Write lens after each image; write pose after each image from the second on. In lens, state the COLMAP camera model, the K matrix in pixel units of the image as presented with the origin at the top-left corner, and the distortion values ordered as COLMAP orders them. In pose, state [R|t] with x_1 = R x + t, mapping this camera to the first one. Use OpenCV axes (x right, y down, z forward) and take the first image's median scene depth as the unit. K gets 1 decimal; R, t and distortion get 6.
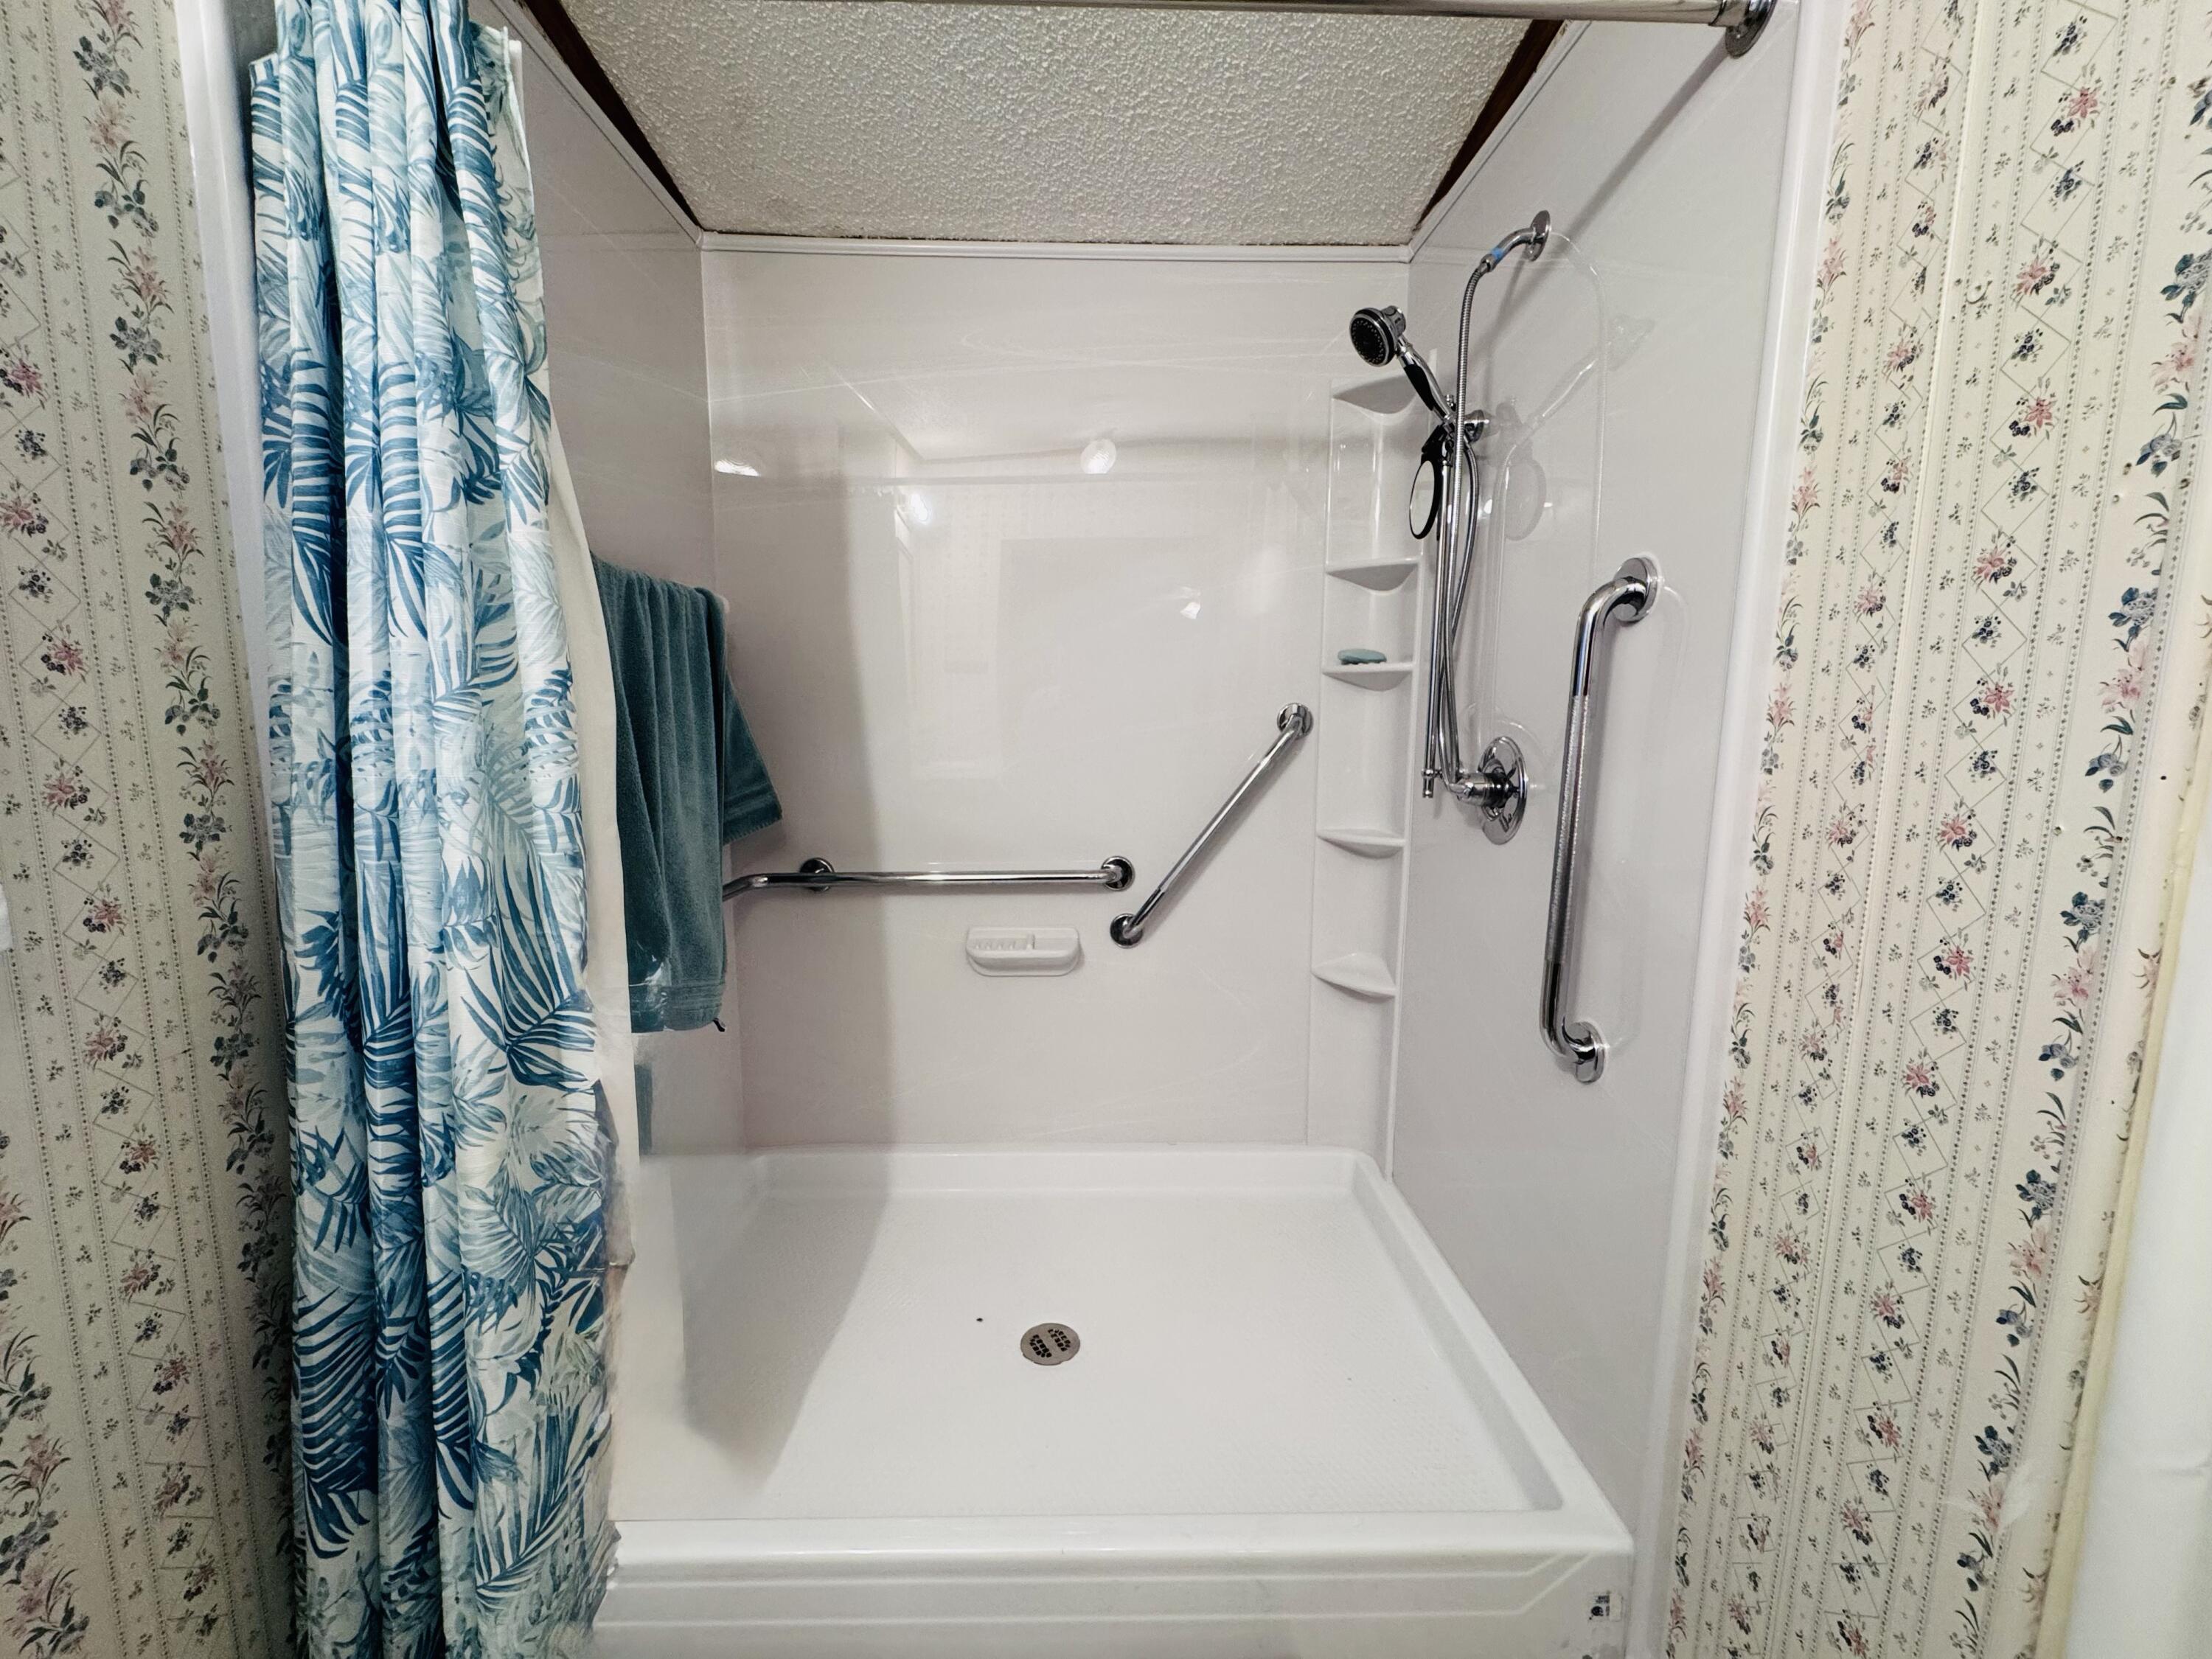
lens RADIAL K [[882.7, 0, 1107.2], [0, 882.7, 831.0], [0, 0, 1]] dist [-0.001779, 0.000043]
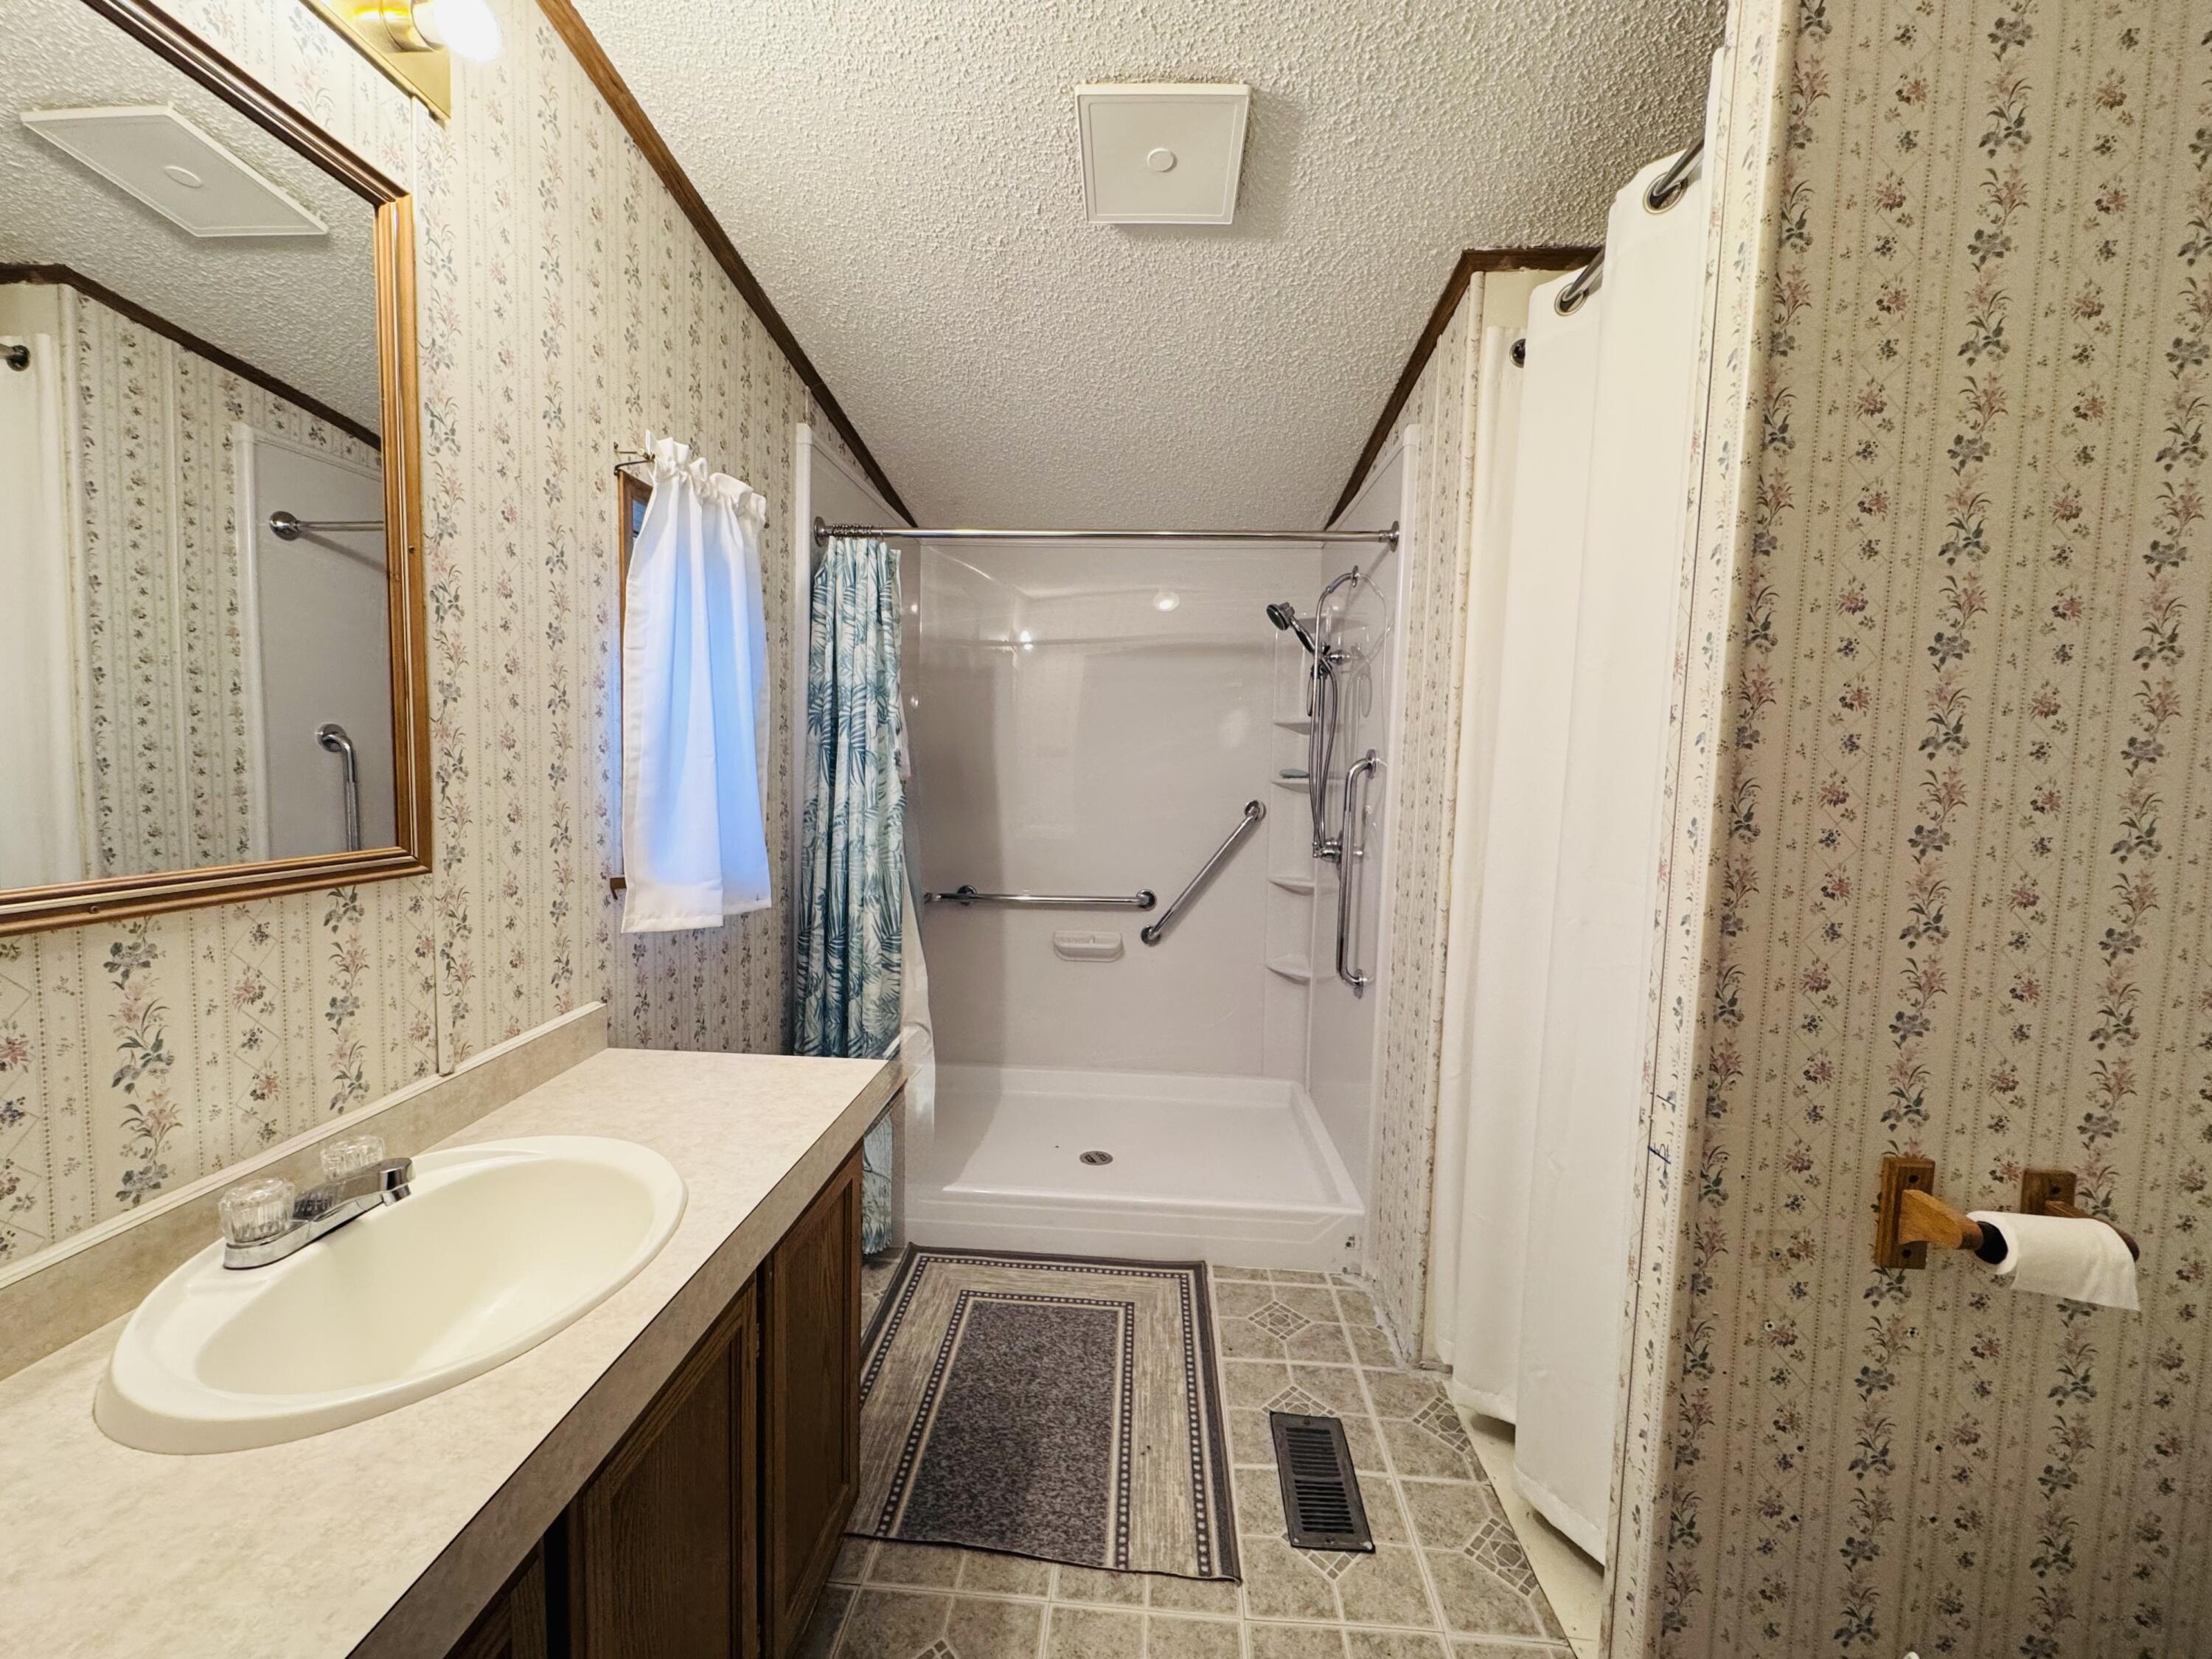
lens RADIAL K [[882.7, 0, 1107.2], [0, 882.7, 831.0], [0, 0, 1]] dist [-0.001779, 0.000043]
pose [[0.996619, 0.021346, -0.079343, 0.156070], [-0.026485, 0.997579, -0.064295, 0.063597], [0.077778, 0.066179, 0.994772, -1.510251]]
